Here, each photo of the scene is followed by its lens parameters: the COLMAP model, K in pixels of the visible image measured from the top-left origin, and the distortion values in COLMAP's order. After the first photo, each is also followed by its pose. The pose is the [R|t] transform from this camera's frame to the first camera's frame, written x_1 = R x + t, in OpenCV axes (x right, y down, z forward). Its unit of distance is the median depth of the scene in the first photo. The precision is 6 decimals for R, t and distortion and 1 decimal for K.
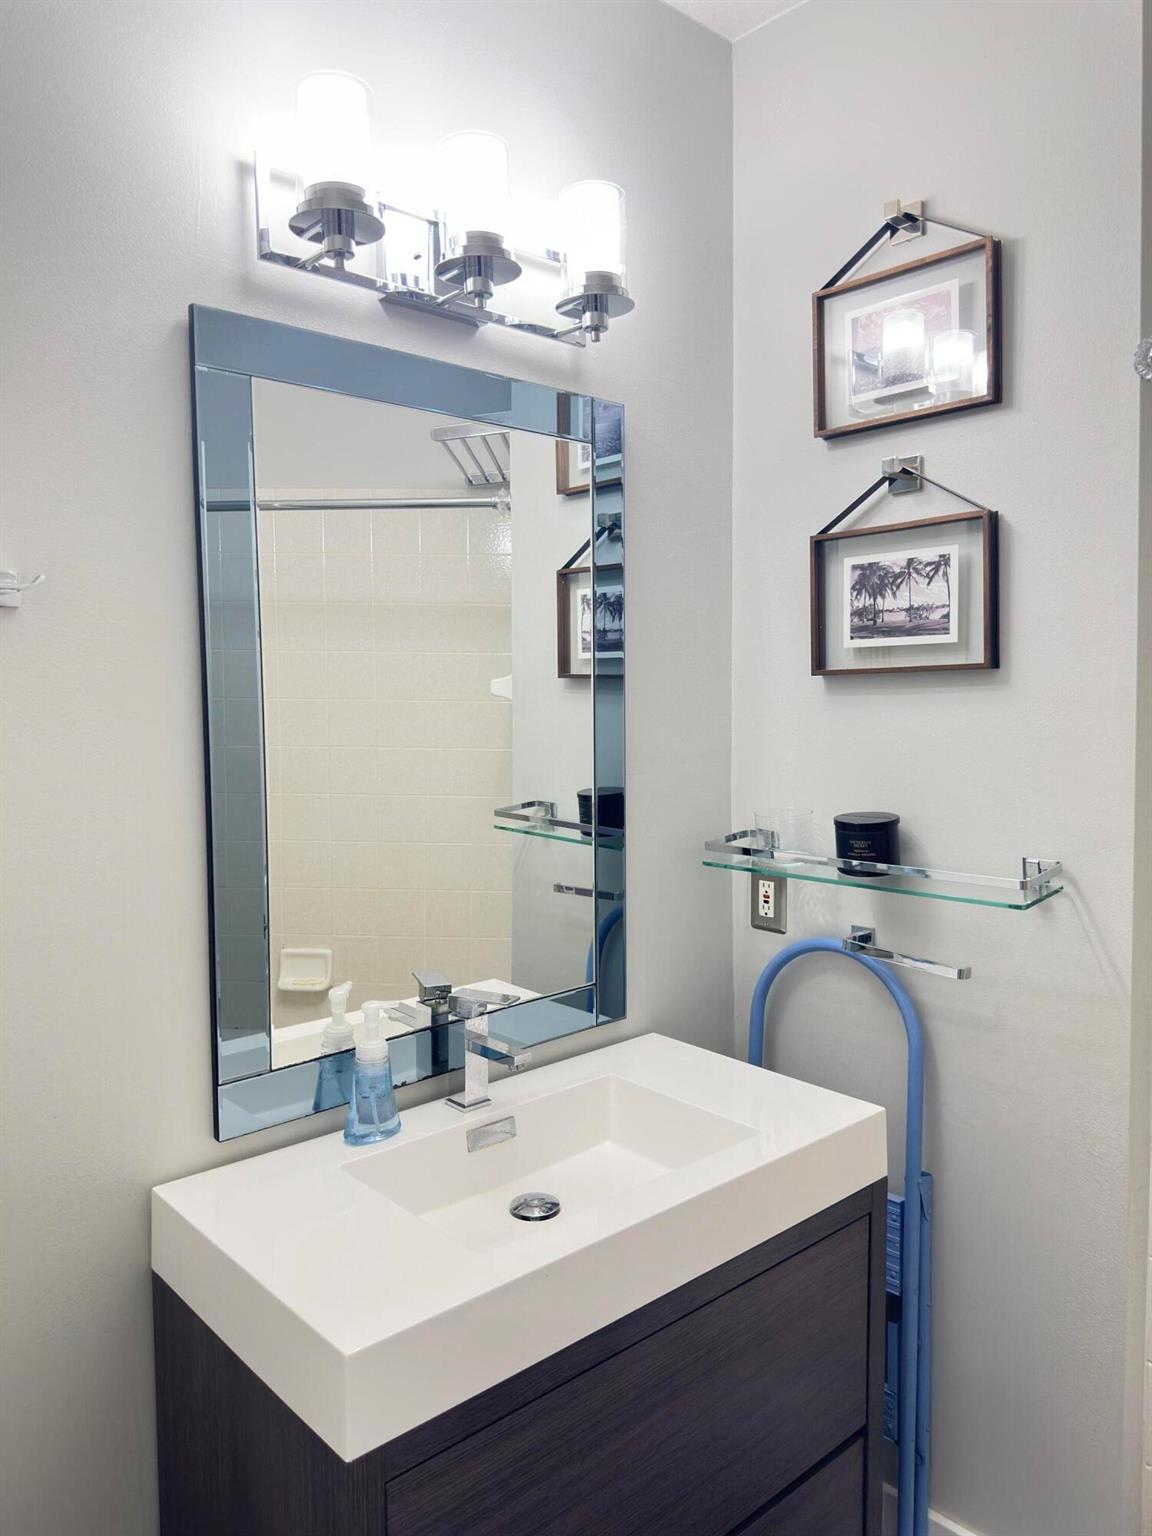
lens RADIAL K [[1072.1, 0, 574.5], [0, 1072.1, 767.0], [0, 0, 1]] dist [-0.000122, -0.043947]
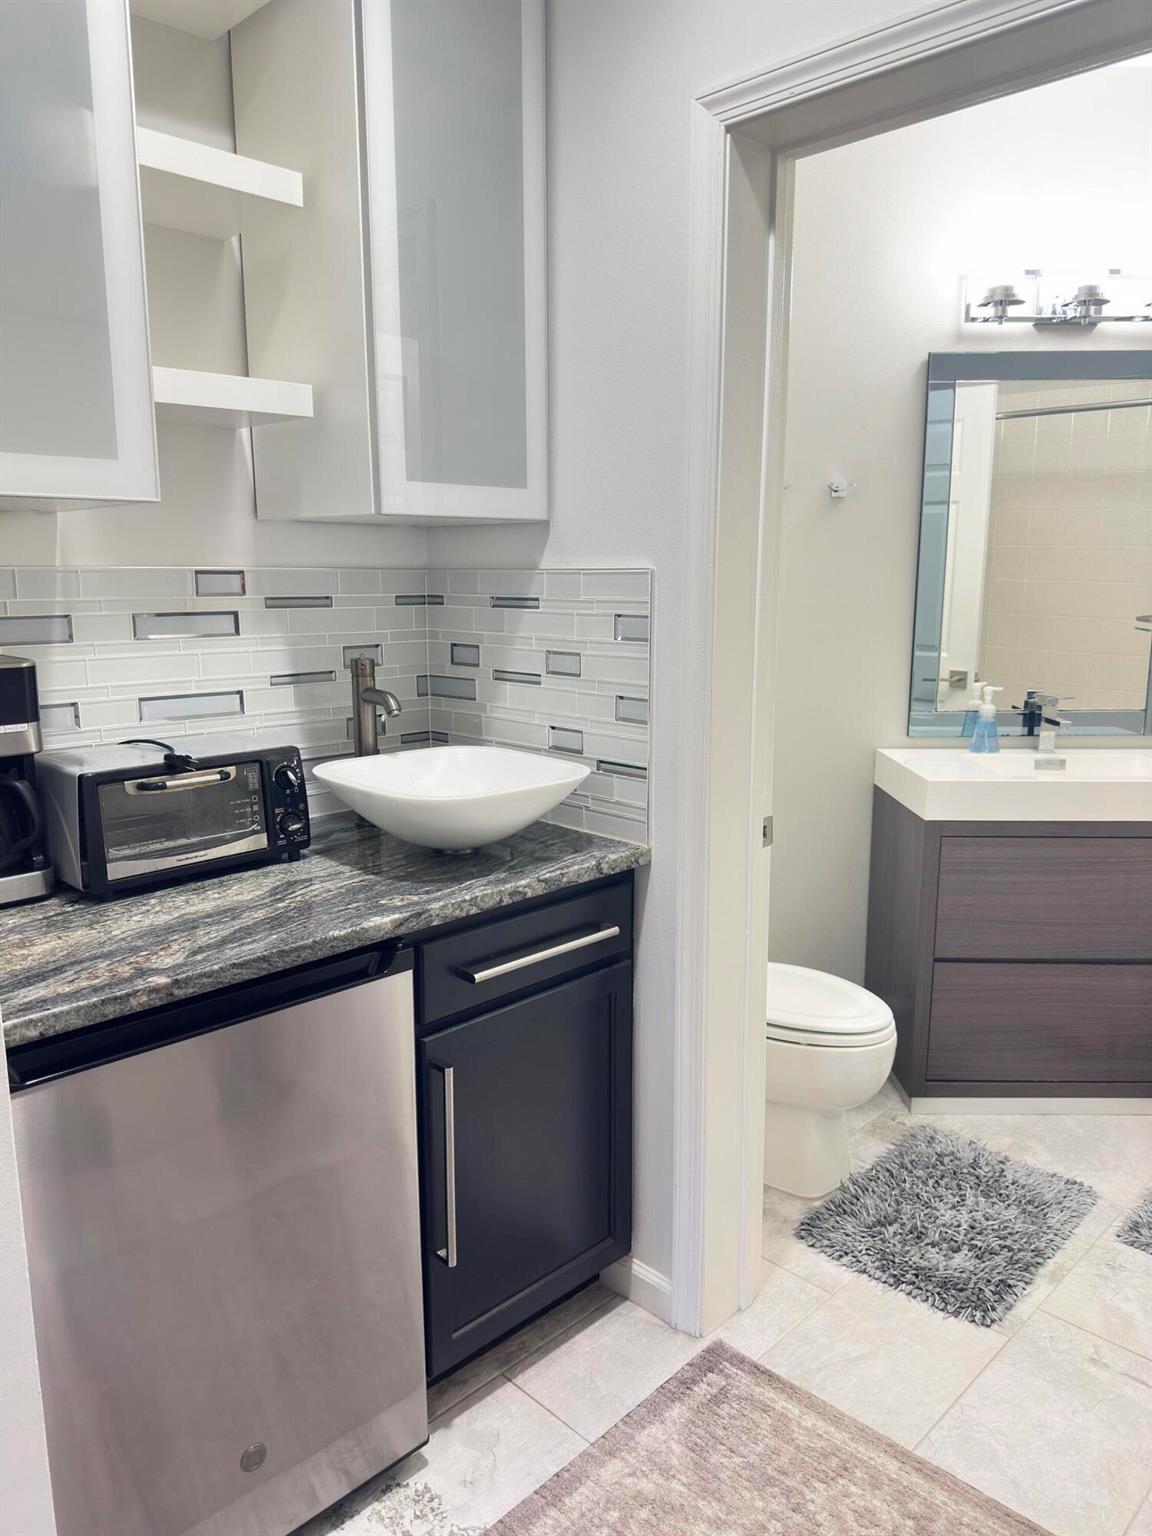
lens RADIAL K [[1099.2, 0, 580.3], [0, 1099.2, 747.3], [0, 0, 1]] dist [0.180446, -0.226791]
pose [[0.760297, 0.111880, -0.639868, 0.601031], [-0.045605, 0.991819, 0.119229, 0.112286], [0.647973, -0.061468, 0.759179, -1.145098]]
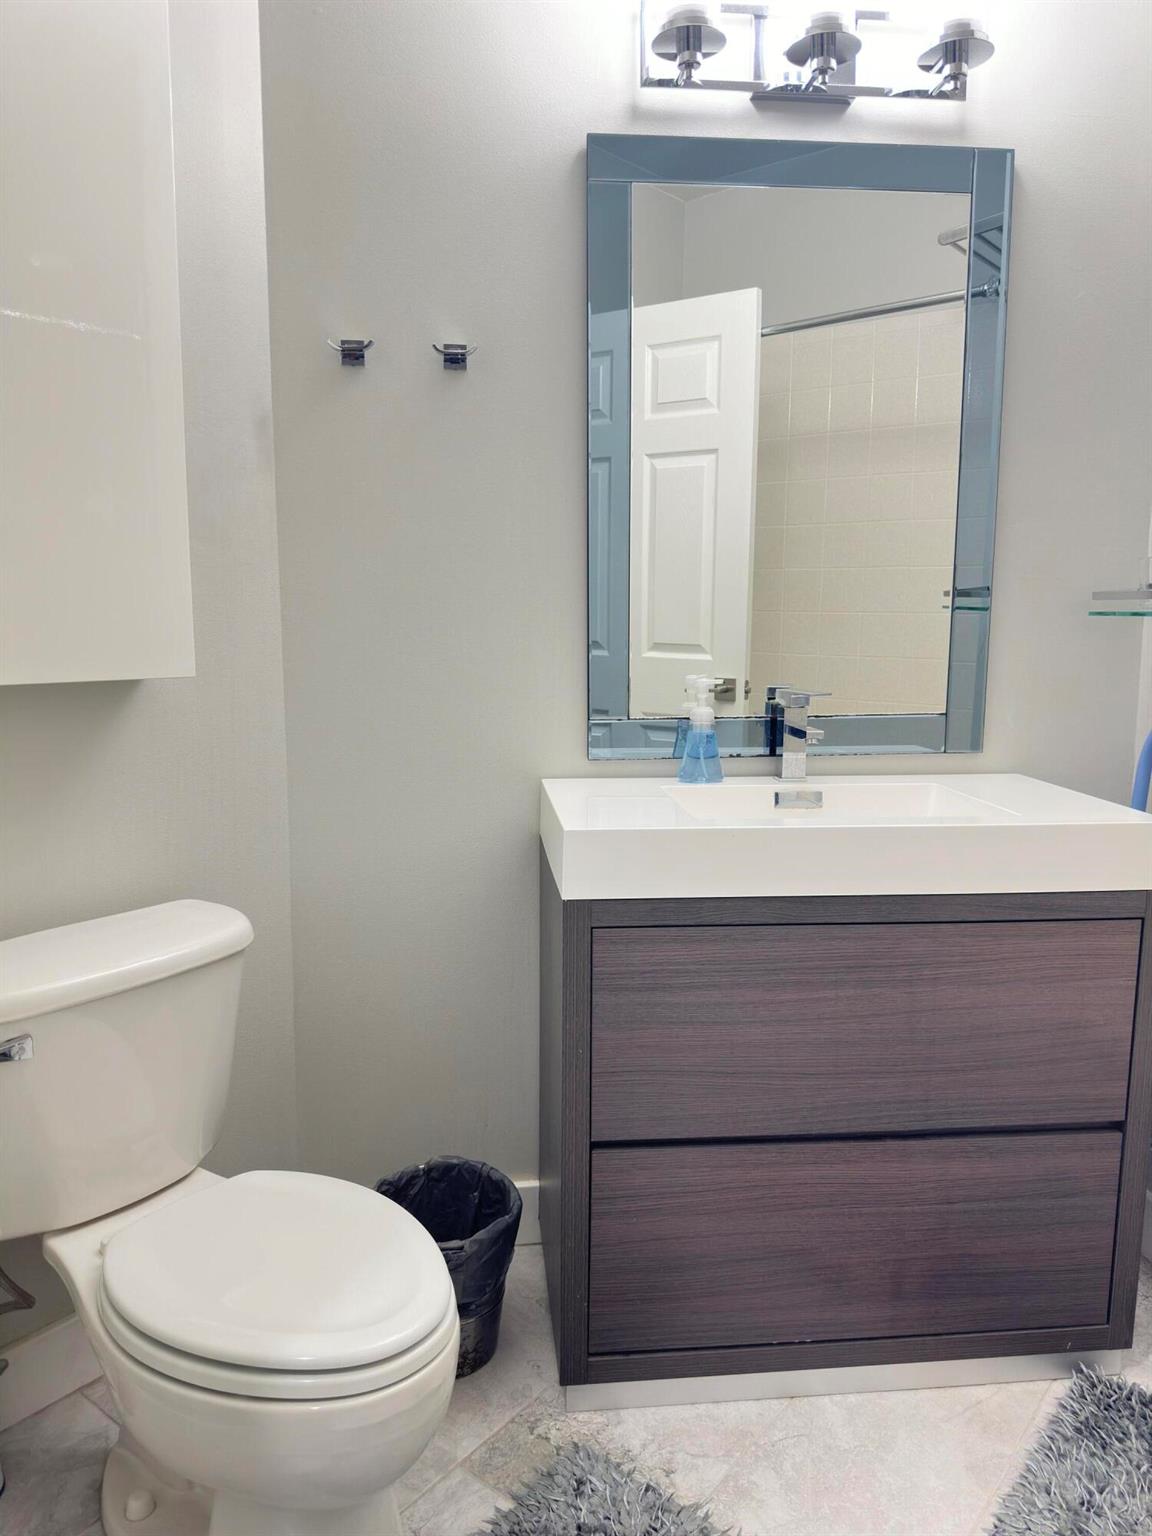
lens RADIAL K [[1099.2, 0, 580.3], [0, 1099.2, 747.3], [0, 0, 1]] dist [0.180446, -0.226791]
pose [[0.814554, 0.074772, -0.575248, 0.460098], [-0.043840, 0.996757, 0.067483, 0.216661], [0.578429, -0.029750, 0.815190, -0.181872]]
